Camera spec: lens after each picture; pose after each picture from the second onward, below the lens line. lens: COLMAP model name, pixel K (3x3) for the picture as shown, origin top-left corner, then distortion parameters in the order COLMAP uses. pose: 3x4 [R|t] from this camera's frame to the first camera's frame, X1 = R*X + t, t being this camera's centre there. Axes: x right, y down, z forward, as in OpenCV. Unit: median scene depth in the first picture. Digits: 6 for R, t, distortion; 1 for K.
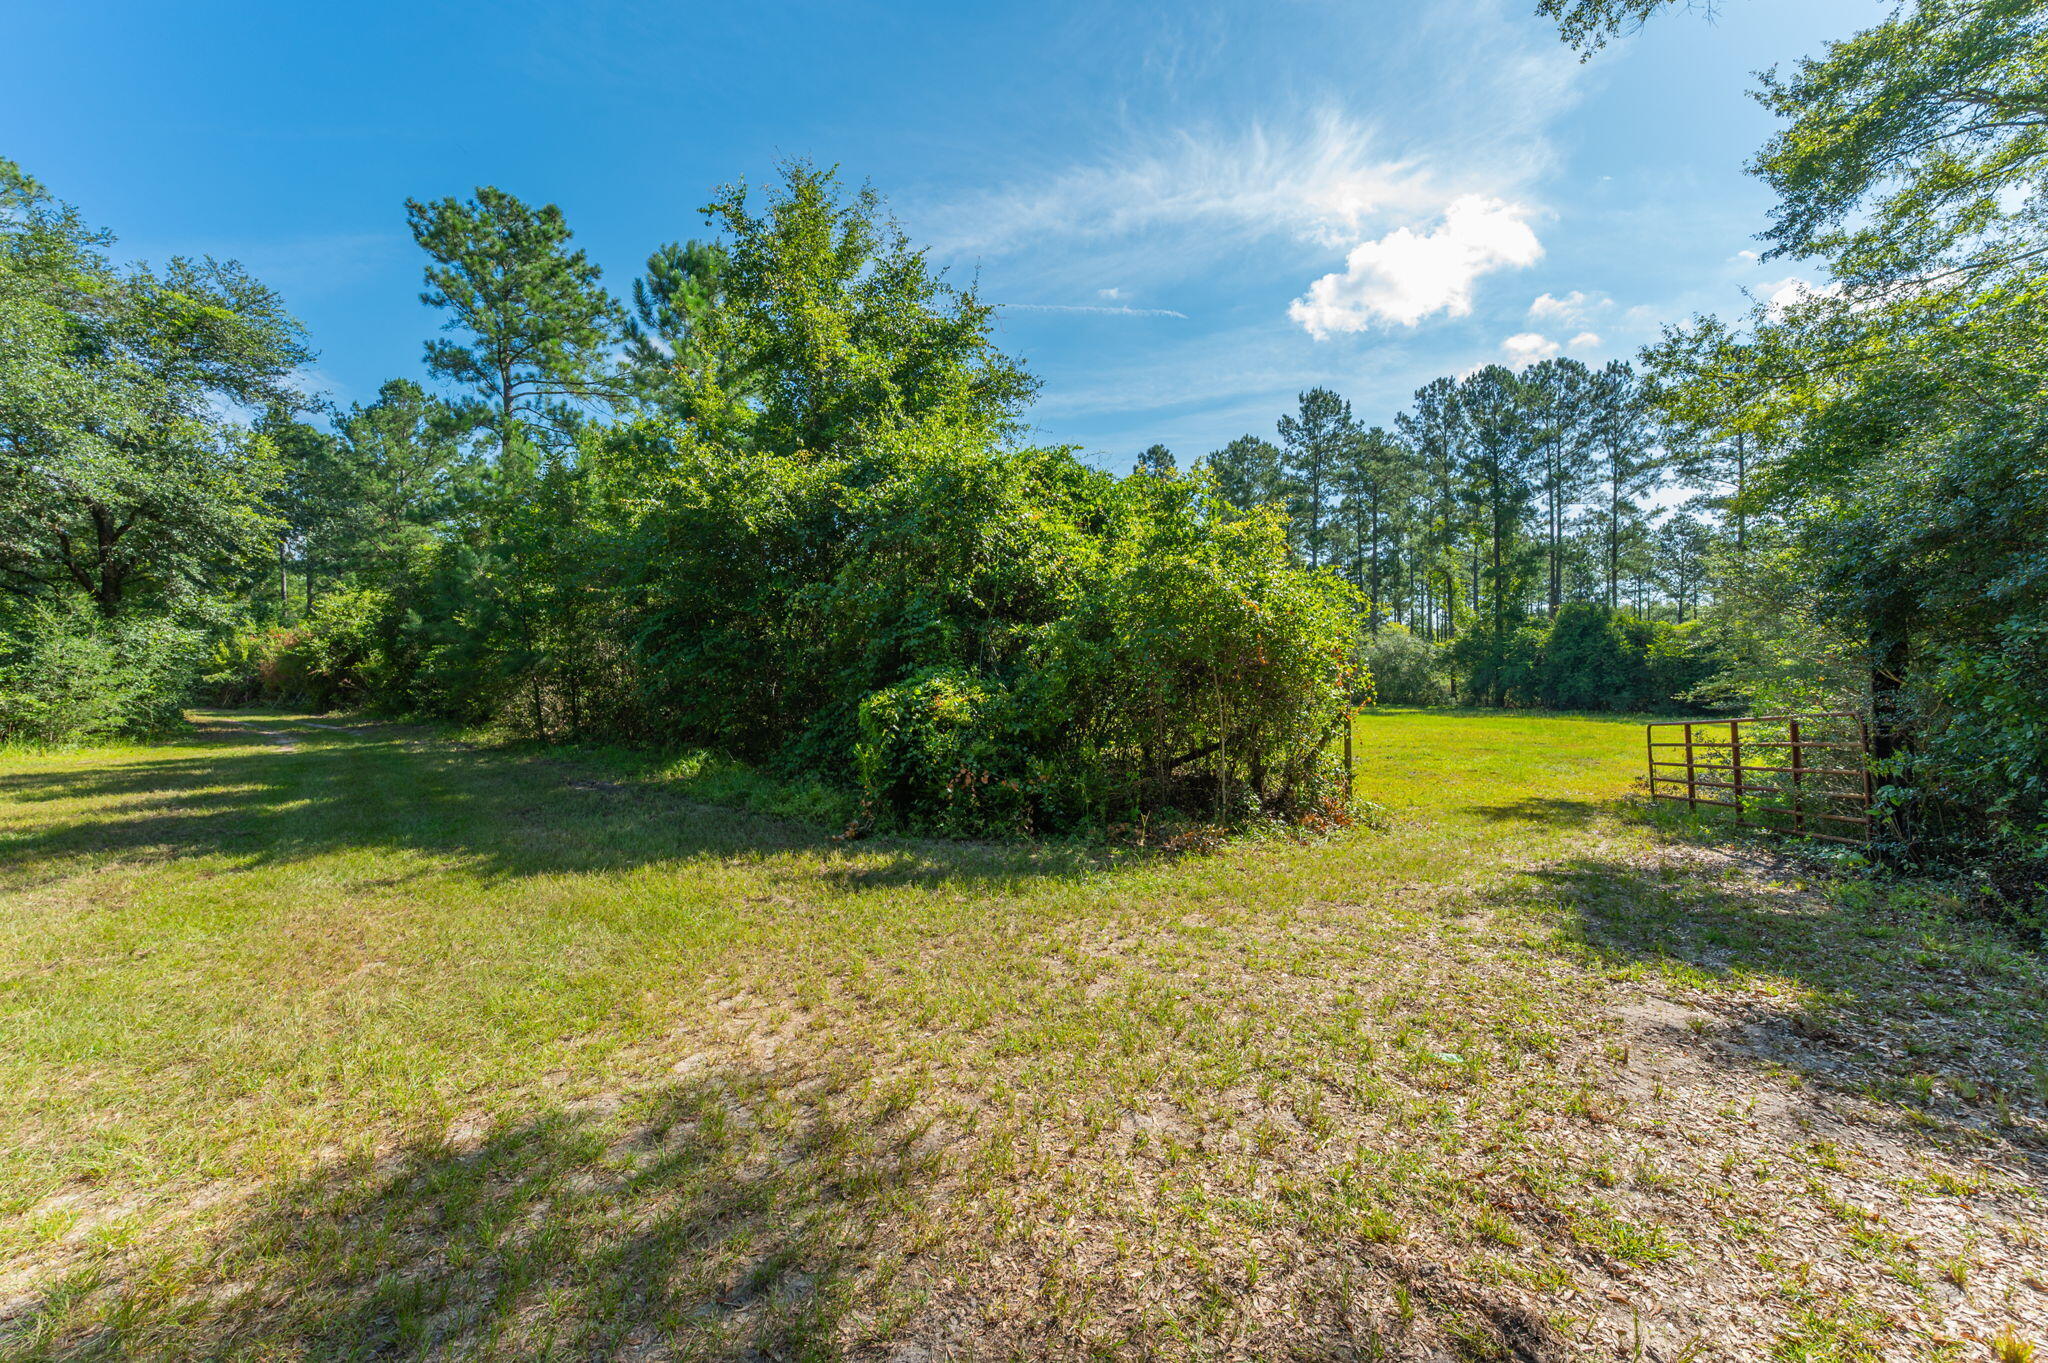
lens RADIAL K [[875.0, 0, 1026.9], [0, 875.0, 677.7], [0, 0, 1]] dist [0.008639, 0.000073]
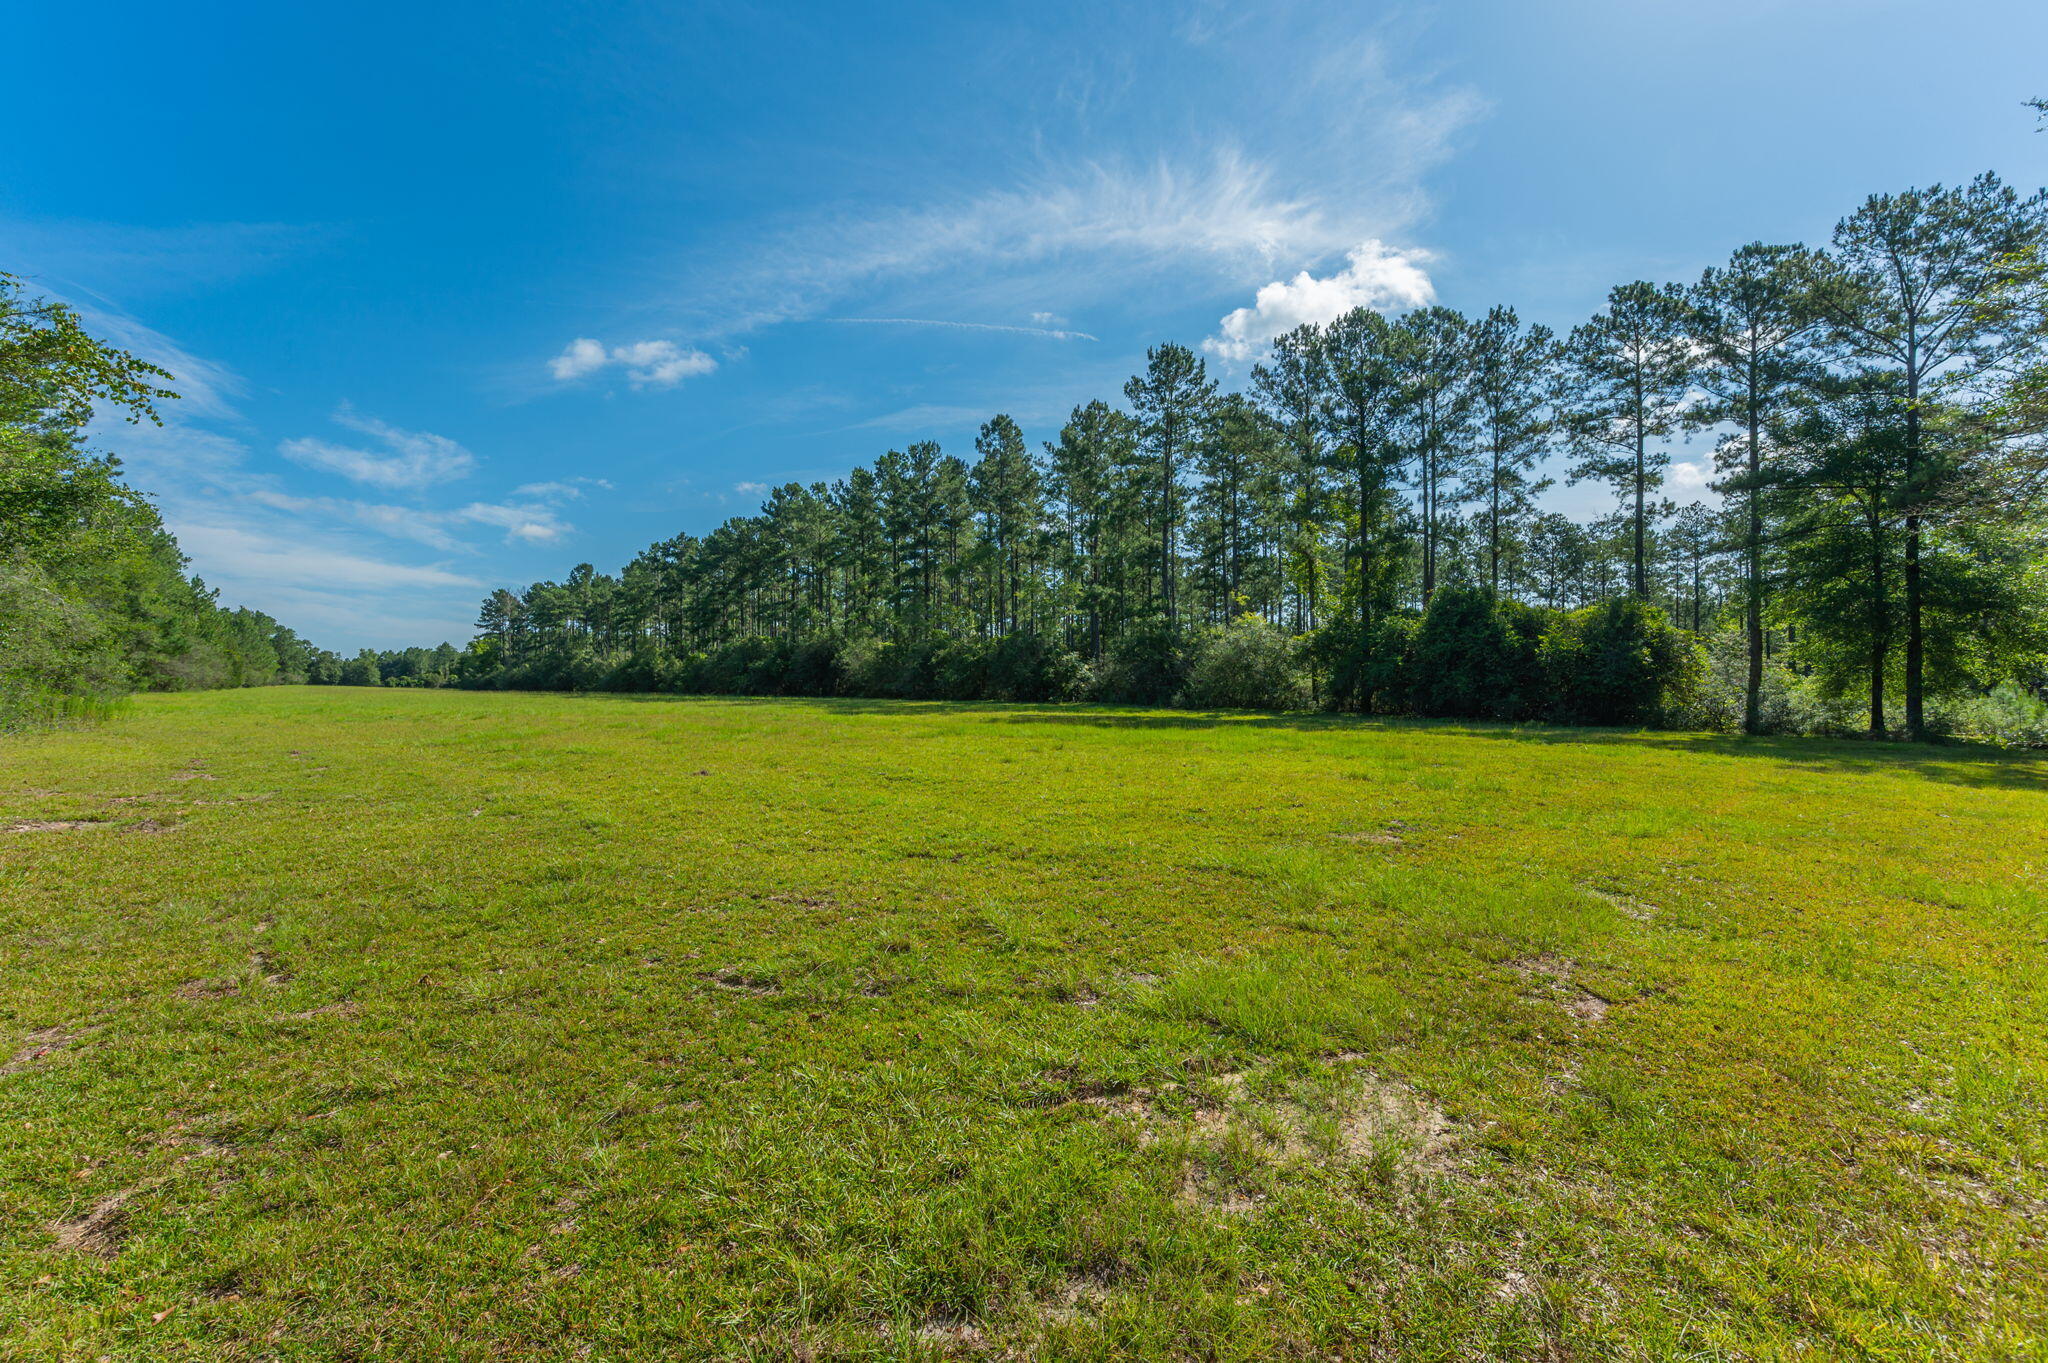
lens RADIAL K [[811.4, 0, 1021.7], [0, 811.4, 686.6], [0, 0, 1]] dist [0.001761, 0.000149]
pose [[0.996898, 0.003271, 0.078636, 0.136238], [-0.003971, 0.999954, 0.008759, 0.003013], [-0.078604, -0.009044, 0.996865, 0.227969]]
